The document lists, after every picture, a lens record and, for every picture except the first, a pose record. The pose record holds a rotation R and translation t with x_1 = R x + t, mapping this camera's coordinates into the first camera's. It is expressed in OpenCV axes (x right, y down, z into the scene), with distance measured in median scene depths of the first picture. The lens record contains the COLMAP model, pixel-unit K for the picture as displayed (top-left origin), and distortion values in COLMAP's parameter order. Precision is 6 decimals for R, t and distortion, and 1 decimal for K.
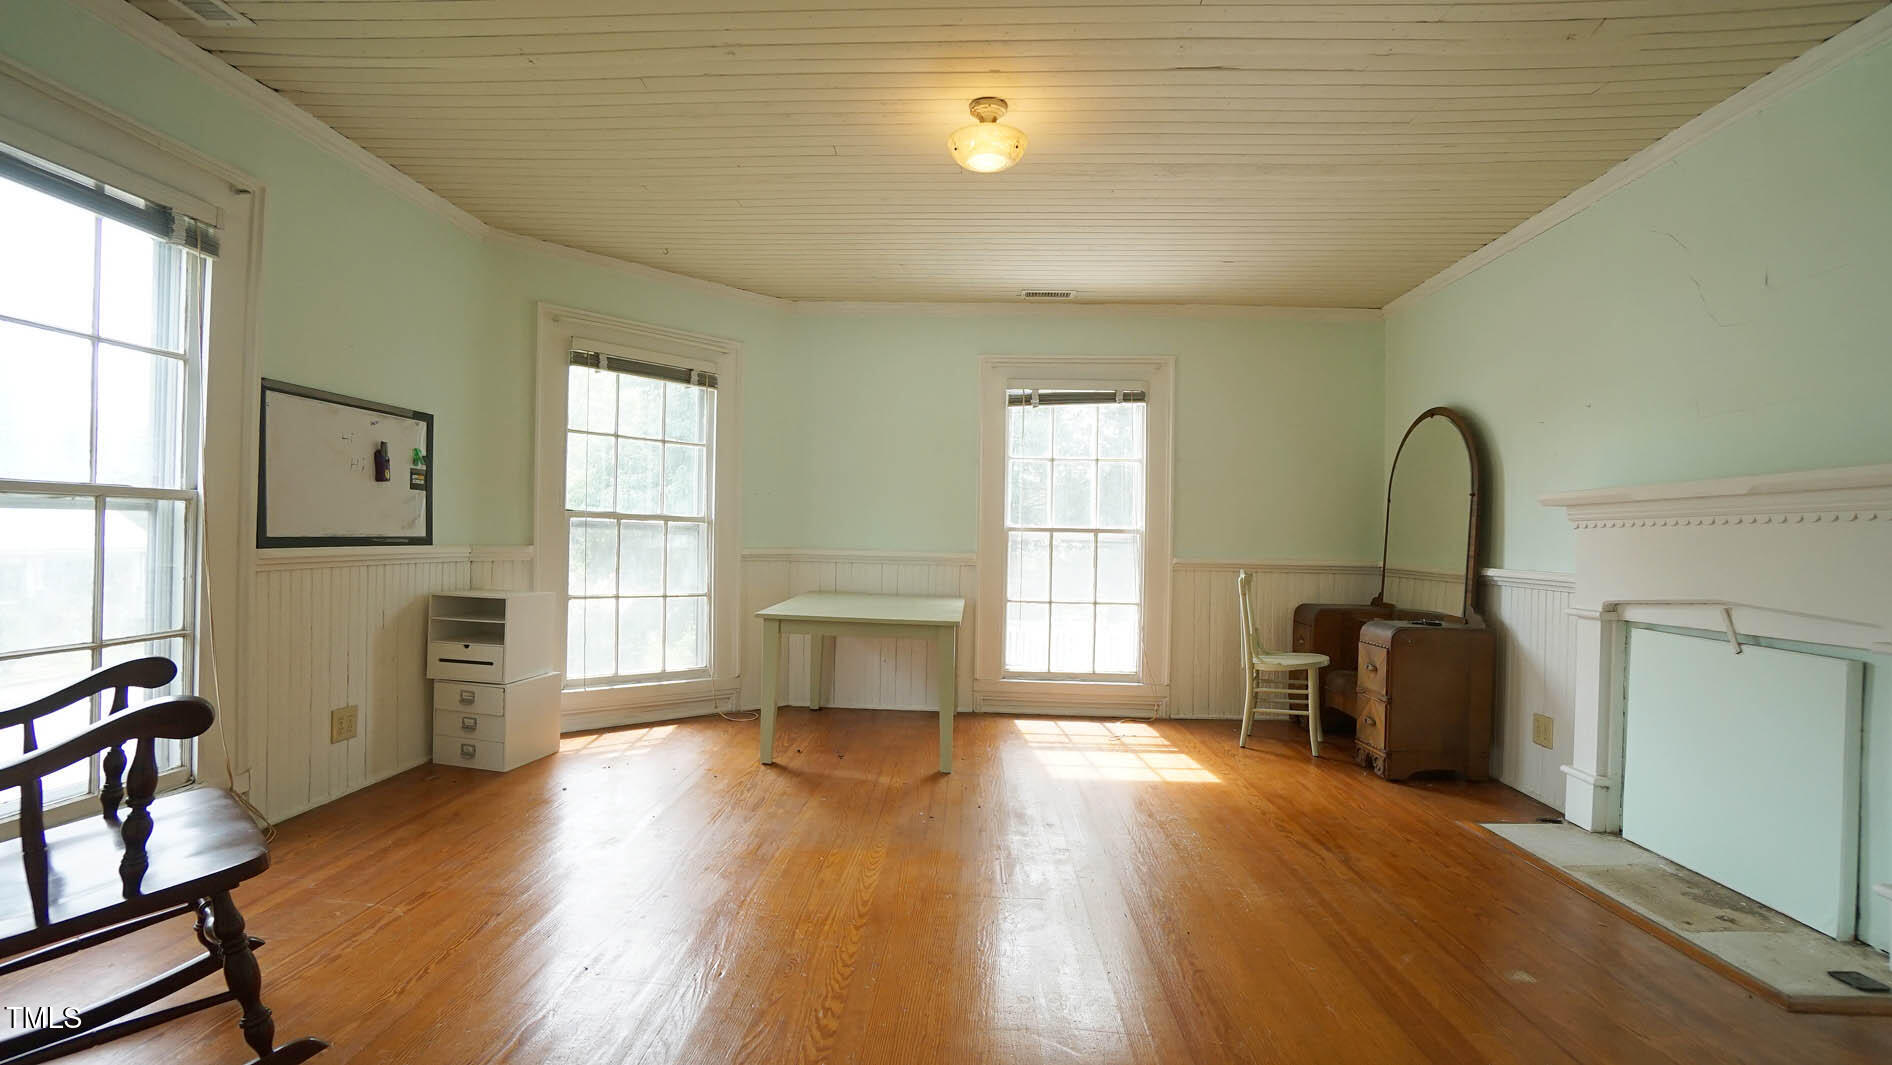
lens RADIAL K [[831.3, 0, 907.8], [0, 831.3, 535.1], [0, 0, 1]] dist [-0.052363, 0.016908]
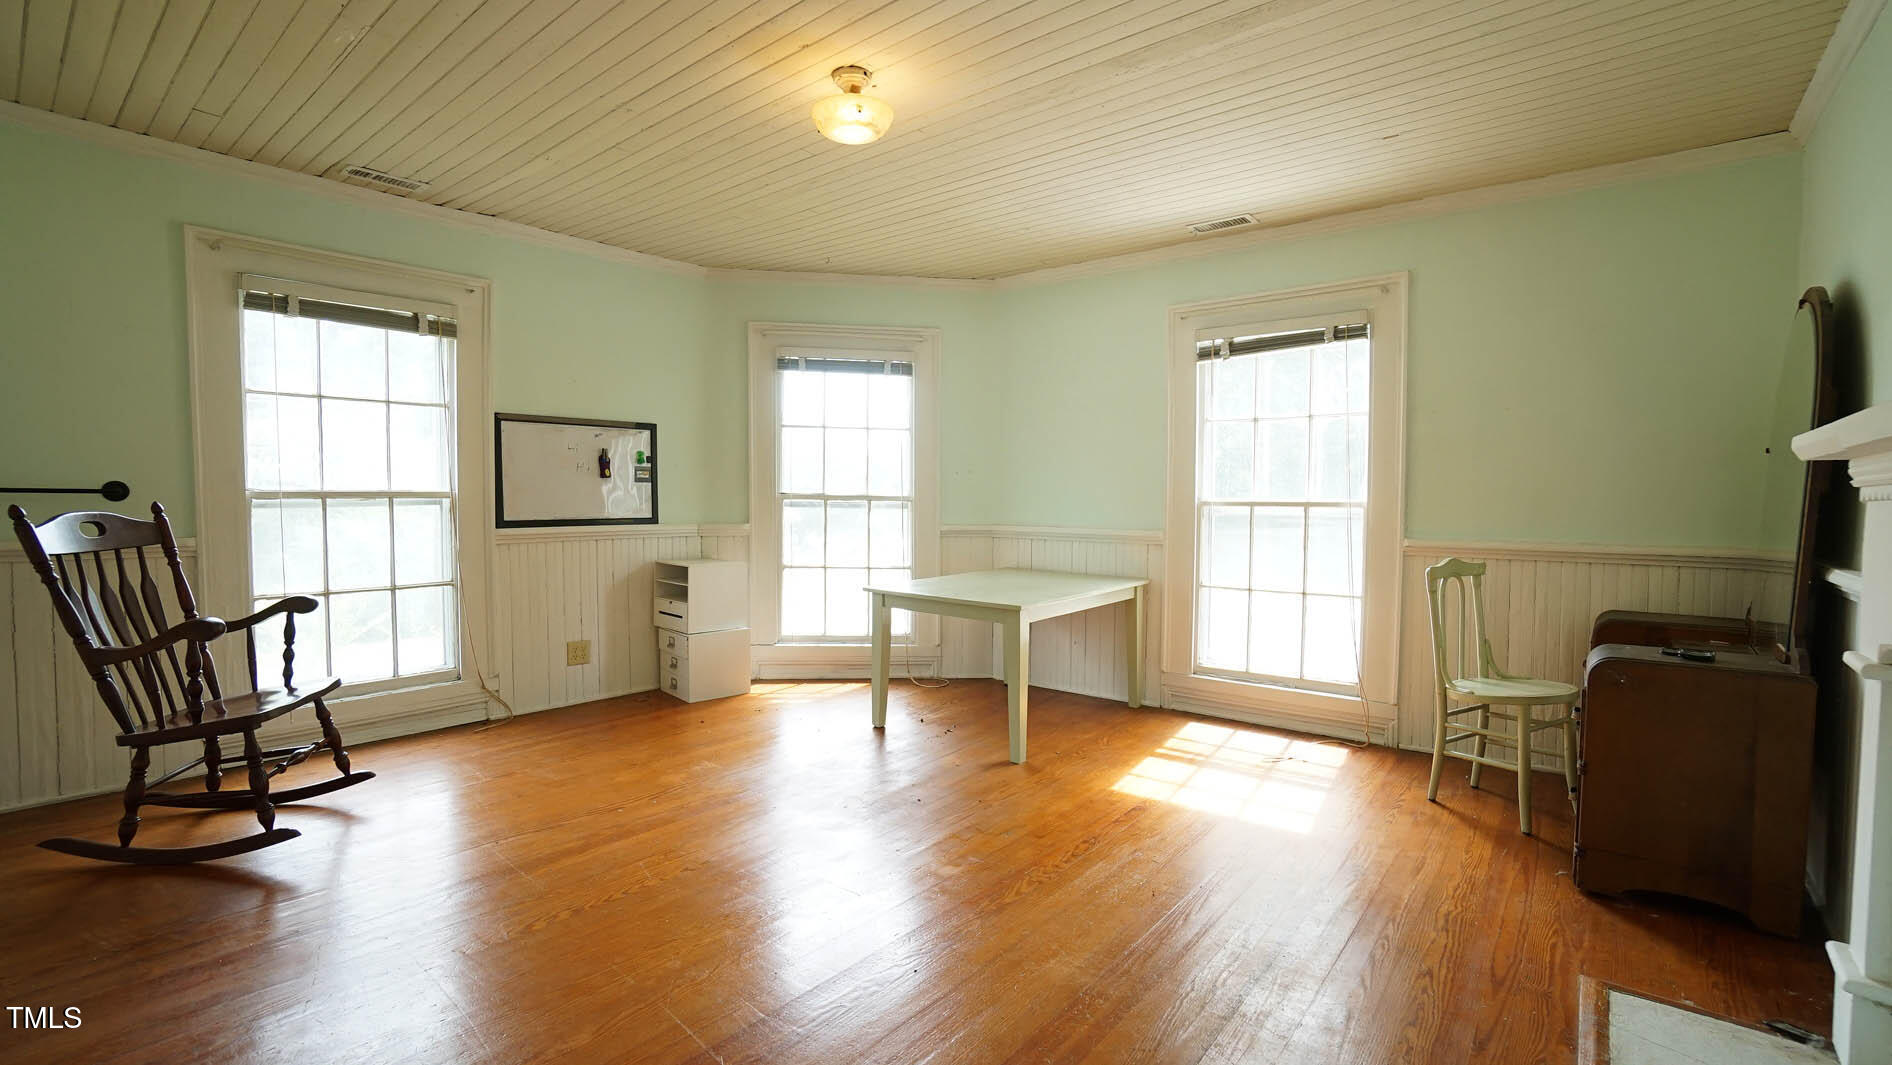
lens RADIAL K [[831.3, 0, 962.5], [0, 831.3, 532.3], [0, 0, 1]] dist [-0.052363, 0.016908]
pose [[0.814151, 0.009236, -0.580580, 0.475987], [0.012391, 0.999369, 0.033274, -0.010189], [0.580521, -0.034284, 0.813523, 0.170242]]
